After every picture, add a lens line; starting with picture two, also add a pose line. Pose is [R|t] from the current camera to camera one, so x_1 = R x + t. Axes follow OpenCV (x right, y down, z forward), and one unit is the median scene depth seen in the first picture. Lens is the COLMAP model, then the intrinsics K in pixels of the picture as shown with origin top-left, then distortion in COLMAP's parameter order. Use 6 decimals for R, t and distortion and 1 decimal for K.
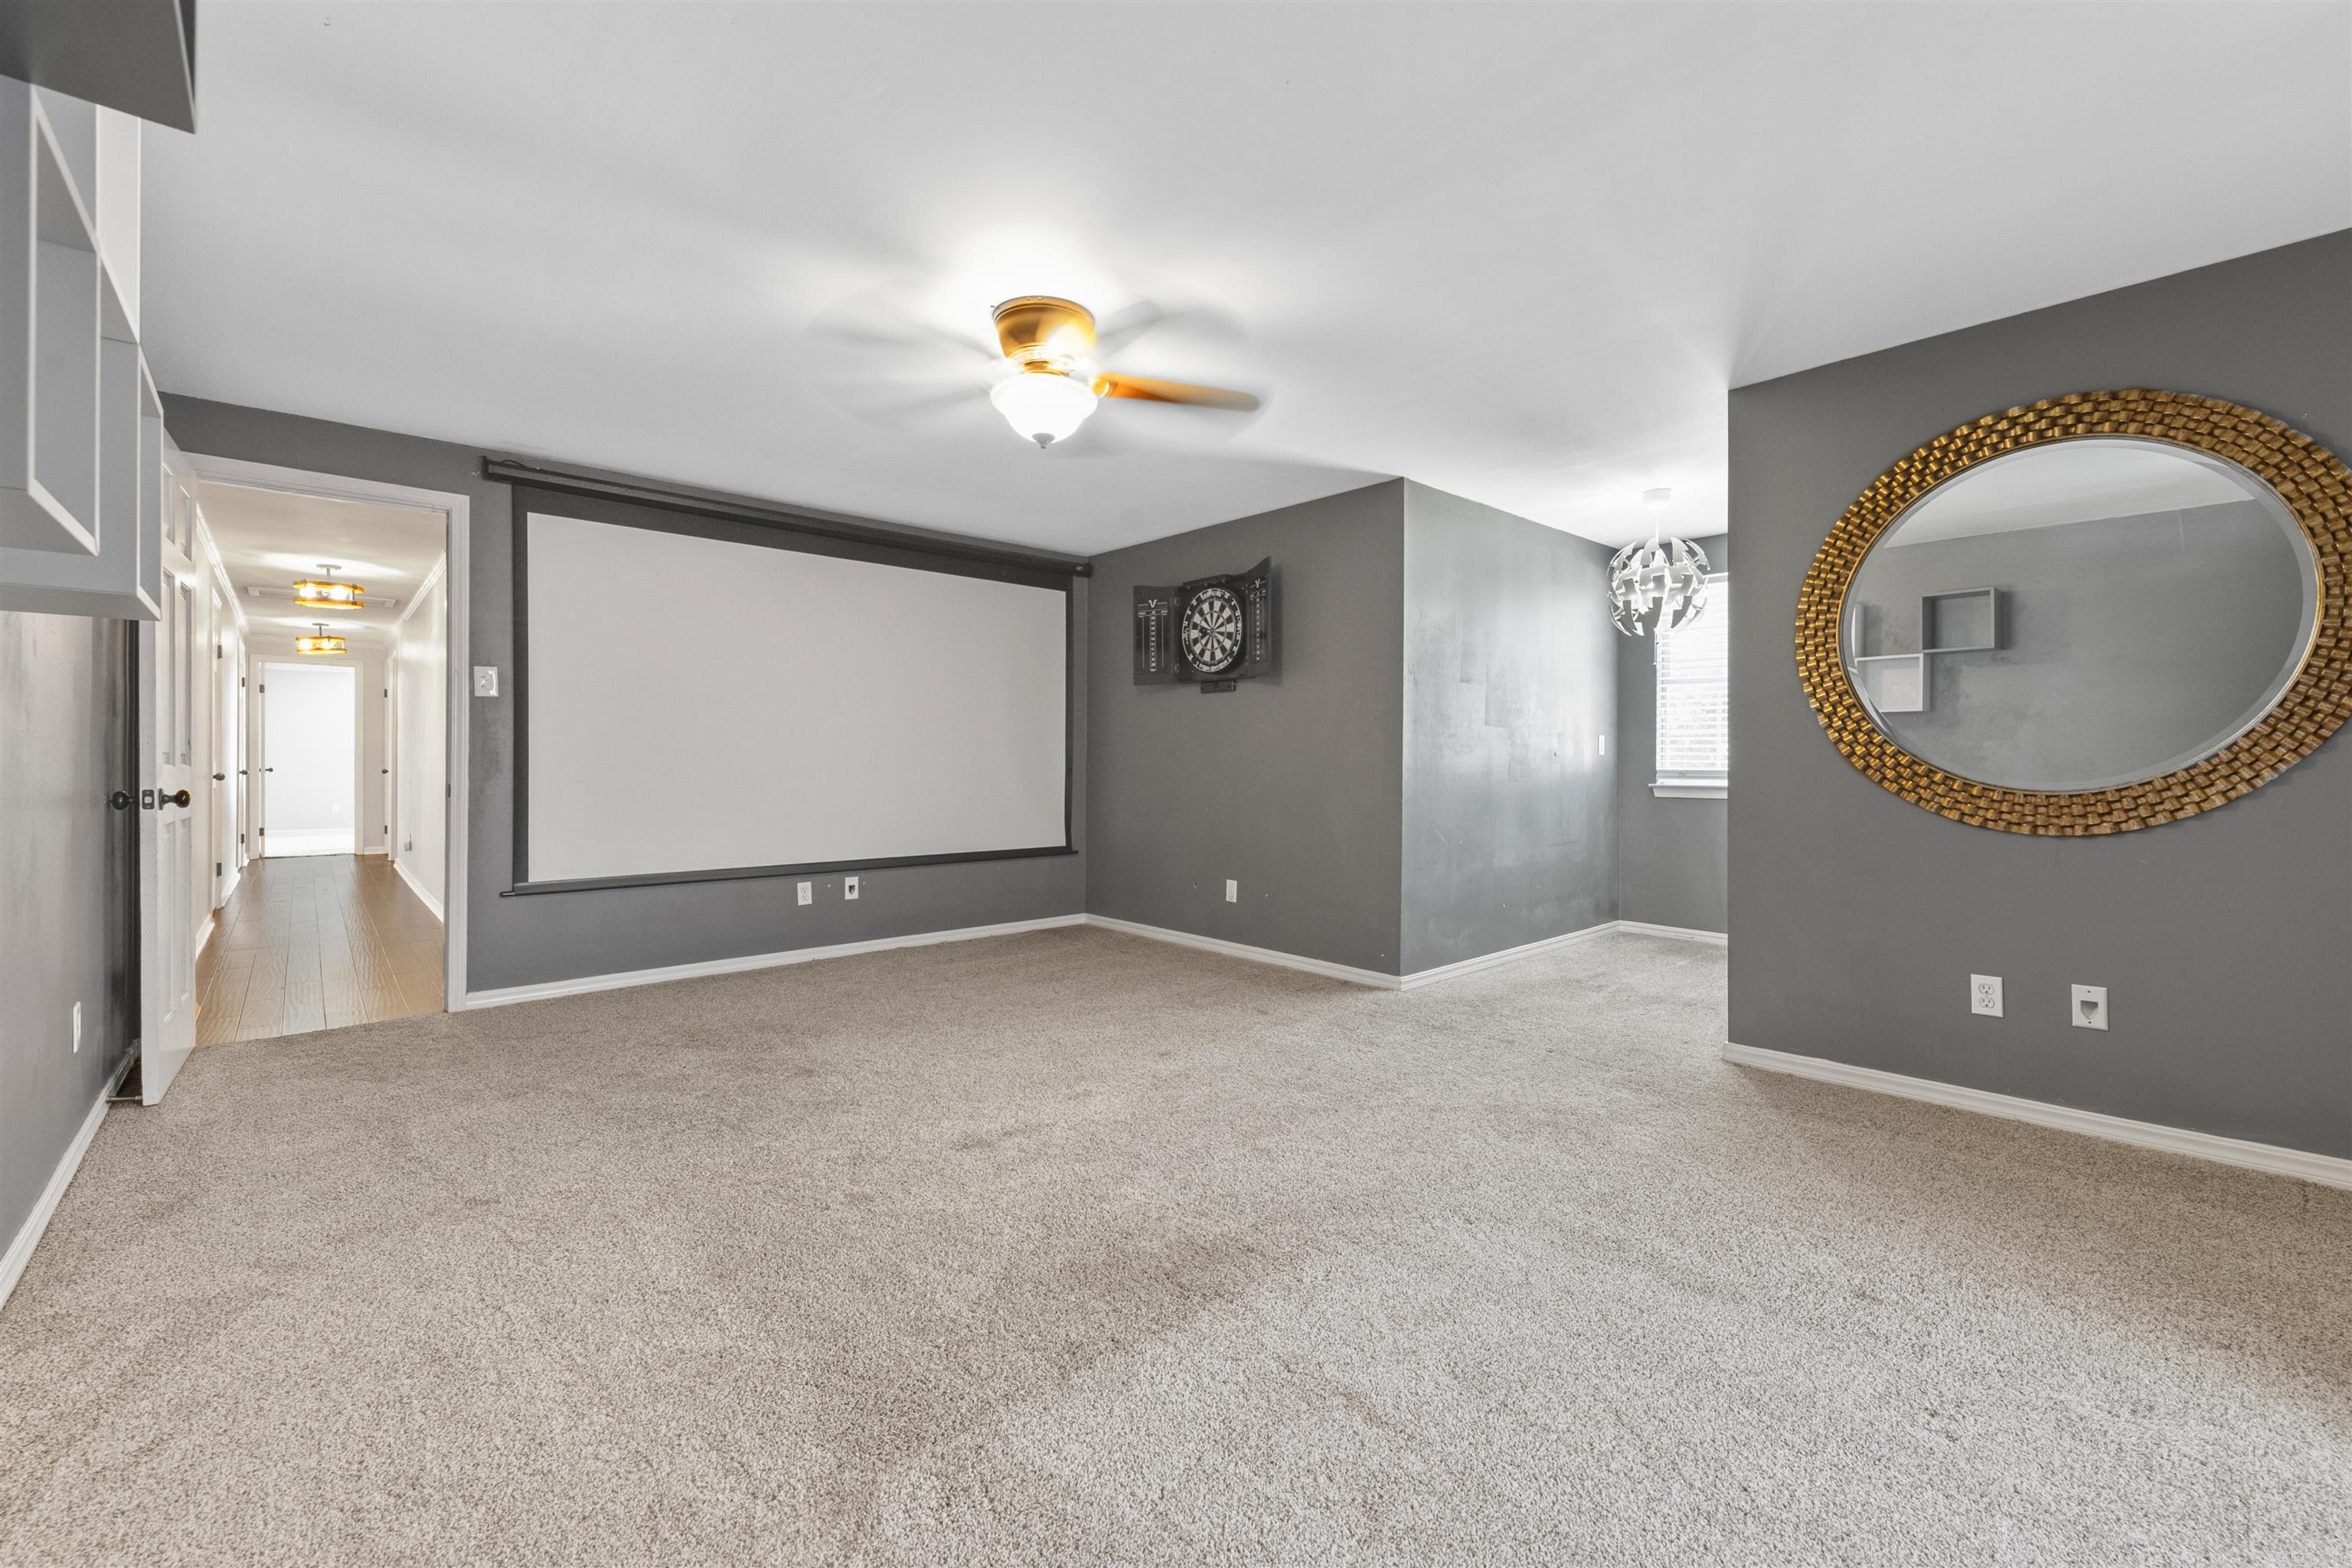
lens RADIAL K [[956.1, 0, 1177.1], [0, 956.1, 770.5], [0, 0, 1]] dist [0.005304, -0.001571]
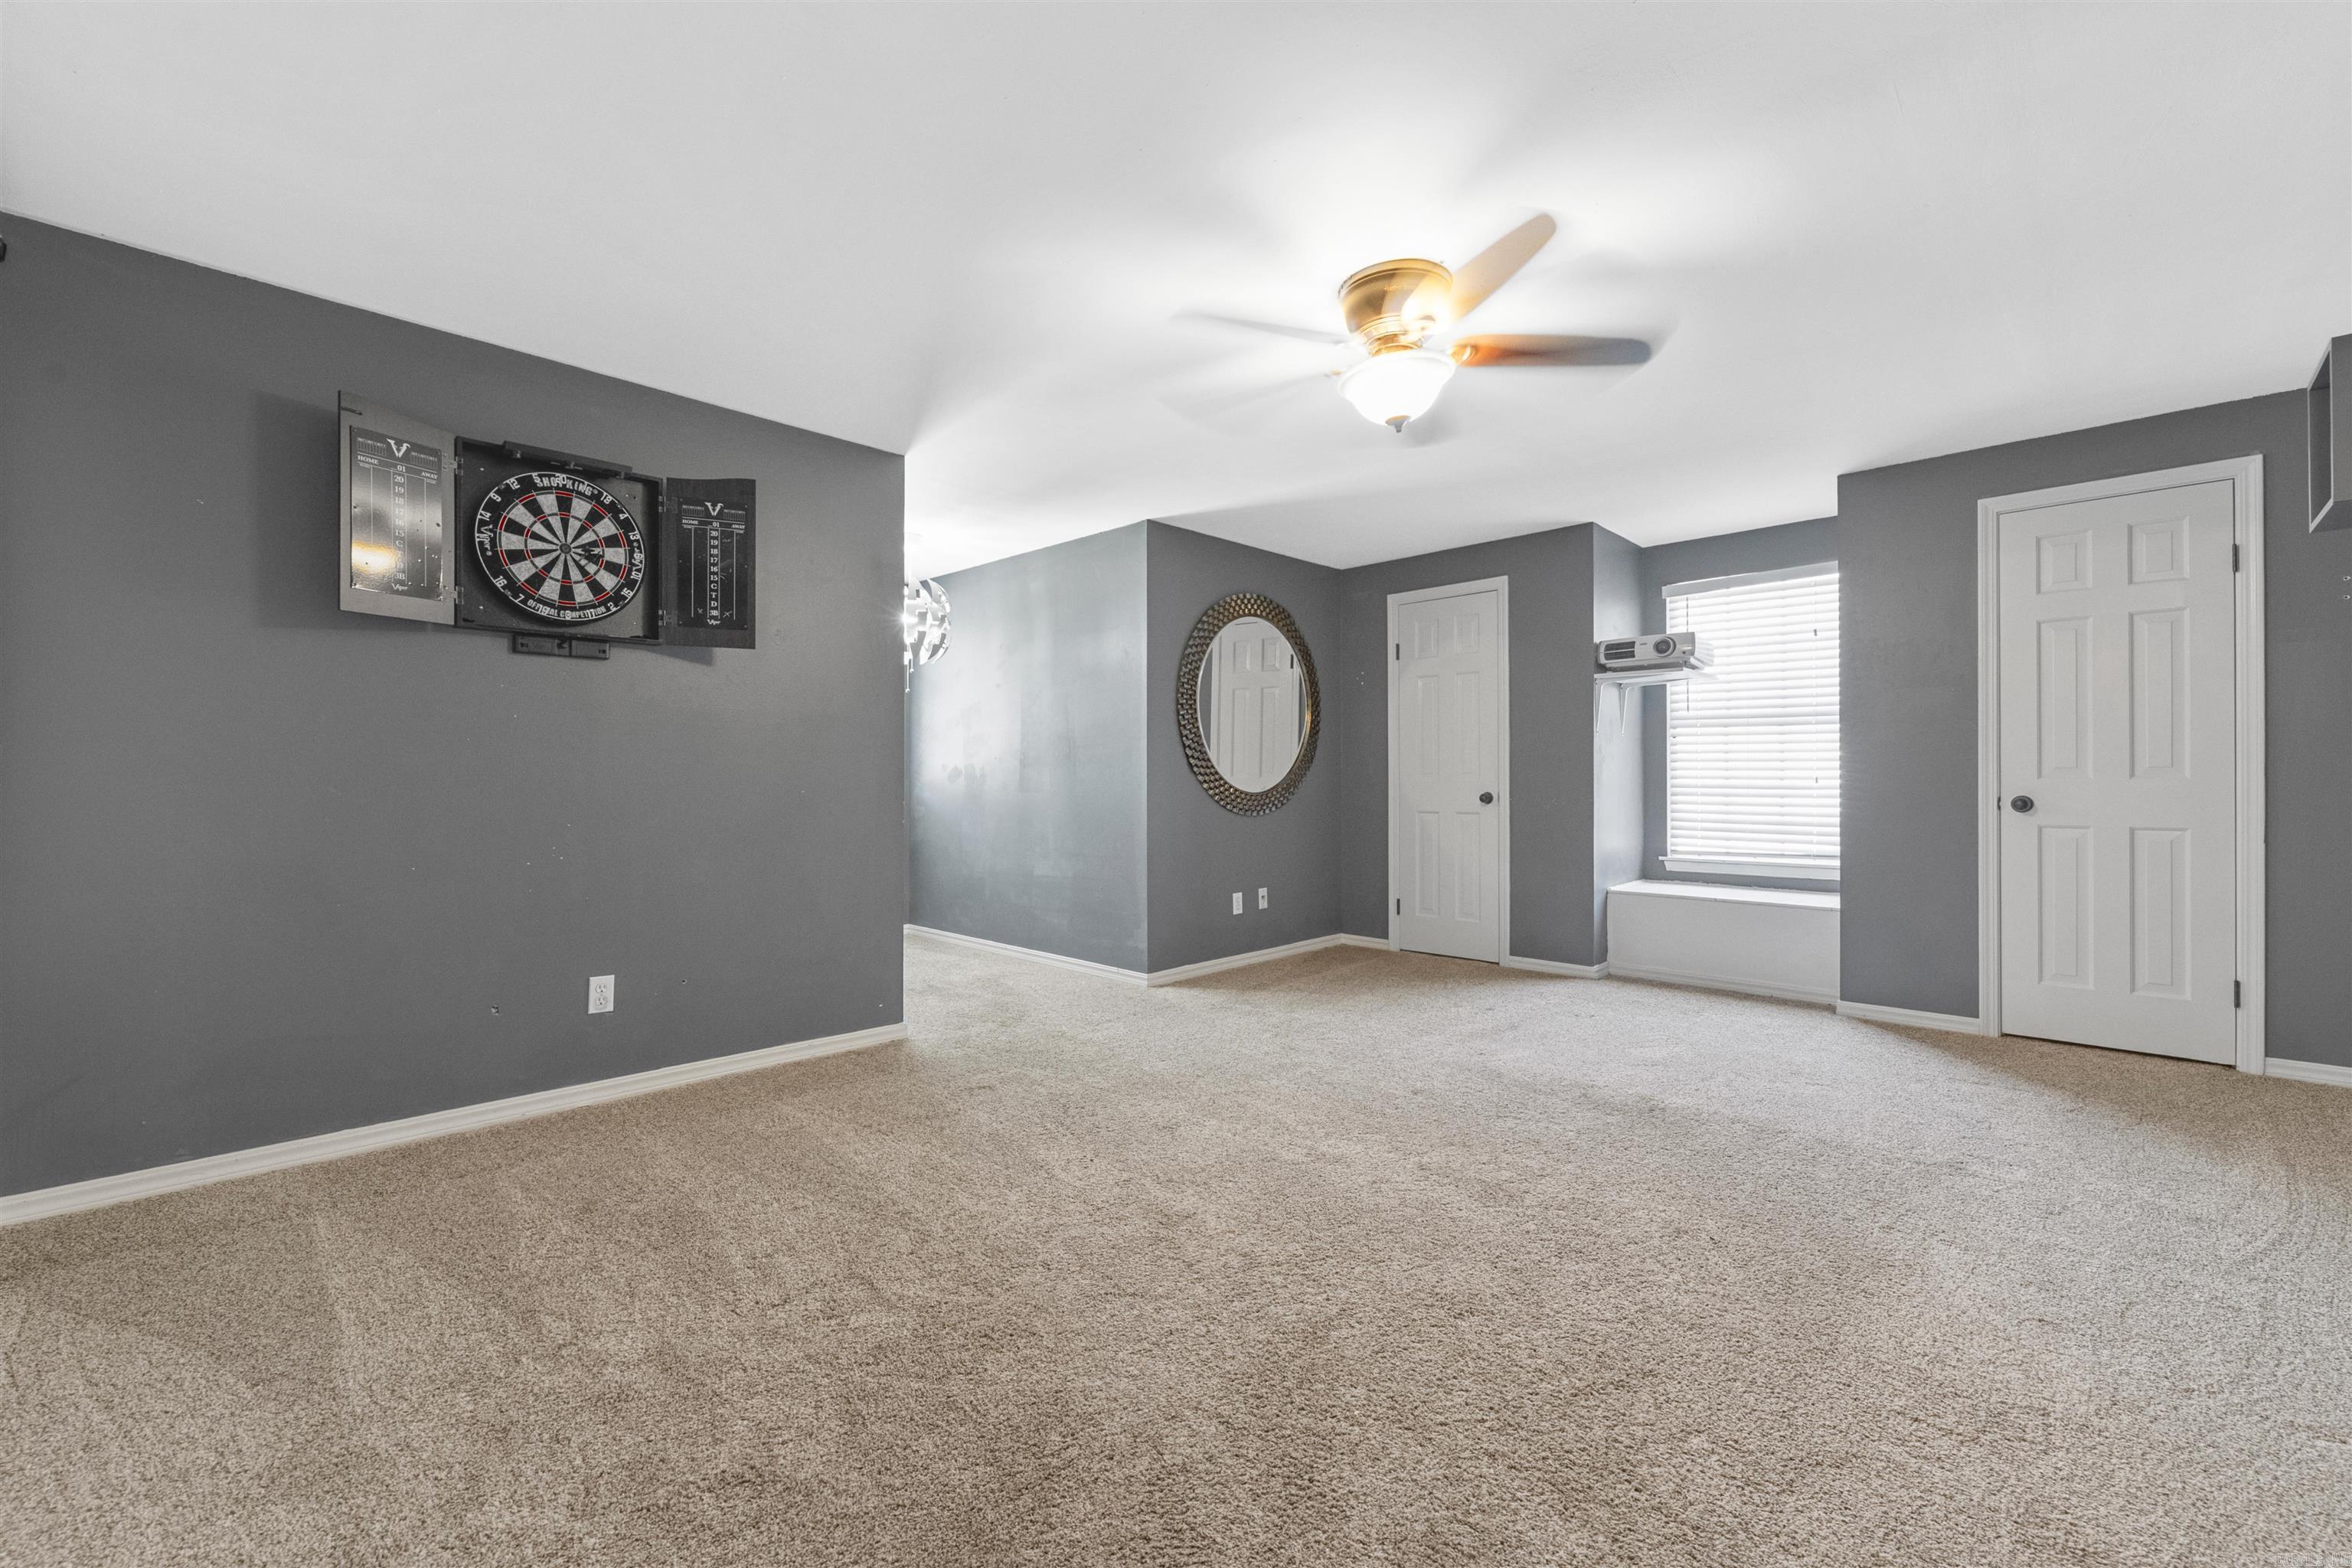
lens RADIAL K [[956.1, 0, 1176.4], [0, 956.1, 776.5], [0, 0, 1]] dist [0.005304, -0.001571]
pose [[-0.054213, -0.005793, 0.998513, -0.568550], [0.000741, 0.999983, 0.005842, -0.013506], [-0.998529, 0.001056, -0.054208, 0.684036]]
